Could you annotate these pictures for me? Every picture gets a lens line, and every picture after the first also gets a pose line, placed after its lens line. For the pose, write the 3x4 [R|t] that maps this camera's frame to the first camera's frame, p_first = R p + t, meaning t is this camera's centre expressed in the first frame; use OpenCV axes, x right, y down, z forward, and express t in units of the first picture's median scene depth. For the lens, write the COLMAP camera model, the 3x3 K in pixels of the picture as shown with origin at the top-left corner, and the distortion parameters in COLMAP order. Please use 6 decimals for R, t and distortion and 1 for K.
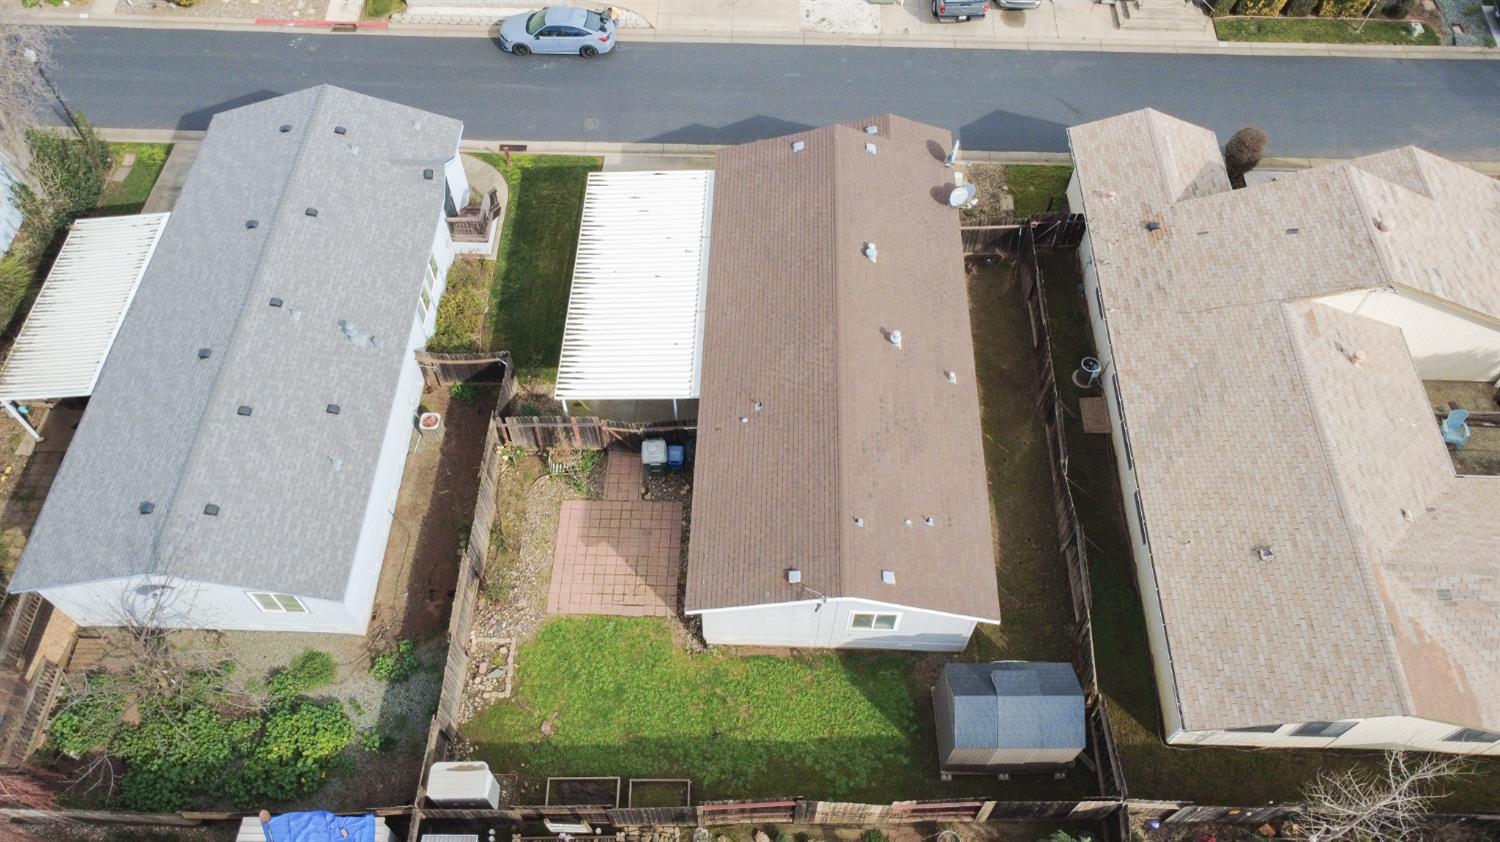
lens RADIAL K [[1110.5, 0, 750.6], [0, 1110.5, 421.2], [0, 0, 1]] dist [0.005524, 0.003565]
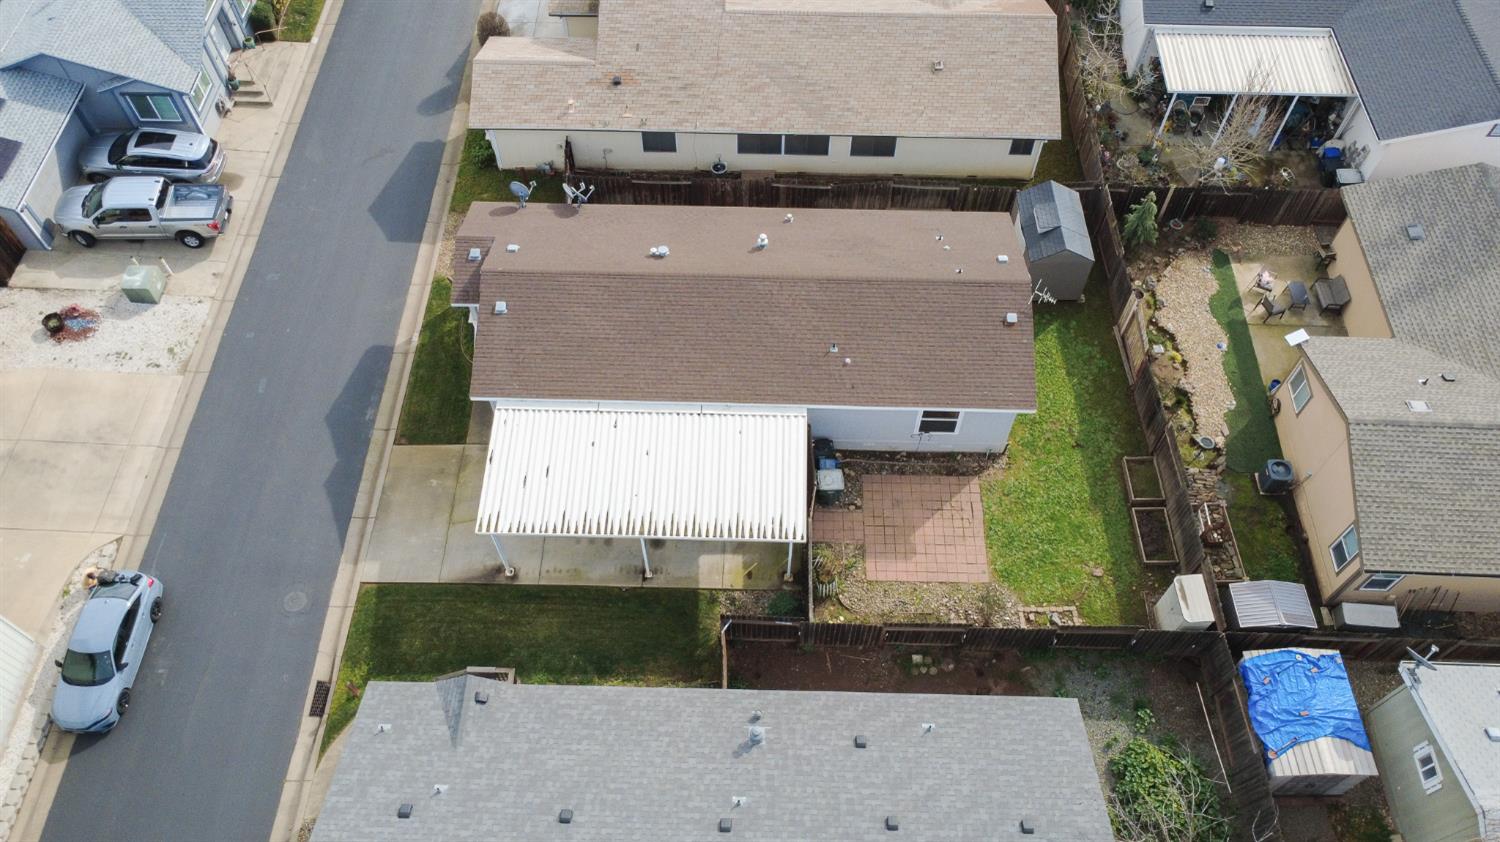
lens RADIAL K [[1110.5, 0, 750.1], [0, 1110.5, 420.8], [0, 0, 1]] dist [0.005524, 0.003565]
pose [[-0.005501, -0.837293, 0.546726, -0.616205], [0.829629, 0.301419, 0.469961, -0.544911], [-0.558289, 0.456165, 0.692984, 0.320279]]
